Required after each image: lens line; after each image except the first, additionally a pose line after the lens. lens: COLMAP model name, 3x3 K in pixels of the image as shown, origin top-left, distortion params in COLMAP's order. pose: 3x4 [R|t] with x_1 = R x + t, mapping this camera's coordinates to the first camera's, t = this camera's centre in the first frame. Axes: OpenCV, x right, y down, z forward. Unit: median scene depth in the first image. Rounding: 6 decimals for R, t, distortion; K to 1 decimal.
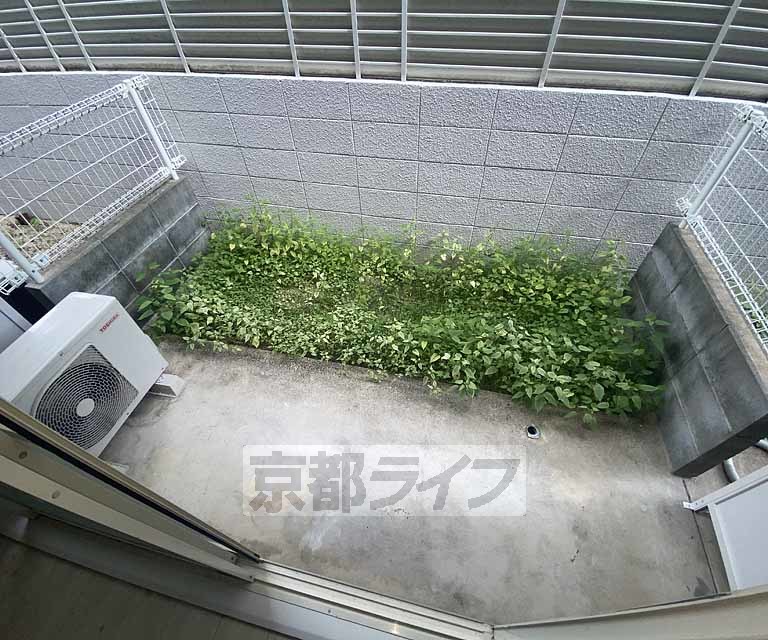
lens RADIAL K [[359.2, 0, 383.0], [0, 359.2, 321.1], [0, 0, 1]] dist [0.001467, -0.009701]
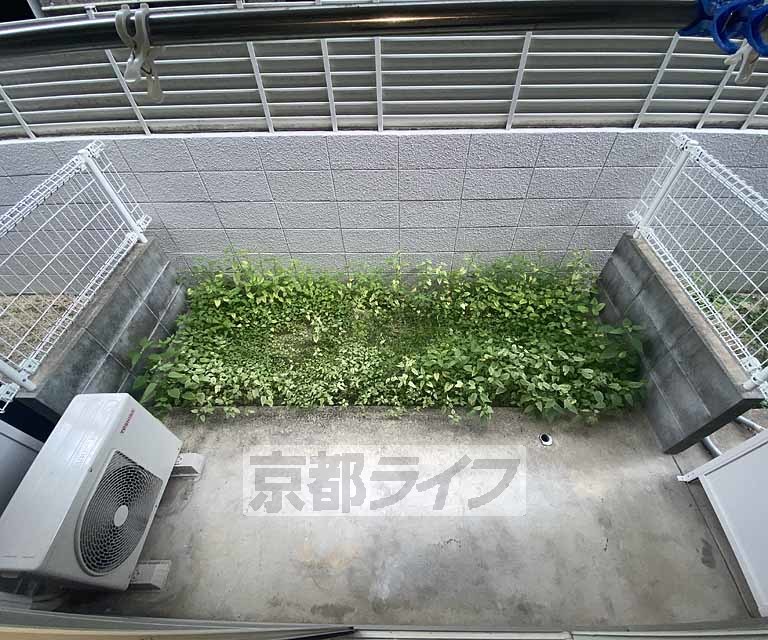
lens RADIAL K [[359.2, 0, 389.1], [0, 359.2, 322.8], [0, 0, 1]] dist [0.001467, -0.009701]
pose [[0.977408, -0.157138, 0.141358, -0.154956], [0.154784, 0.987564, 0.027563, -0.149526], [-0.143931, -0.005060, 0.989575, -0.033077]]
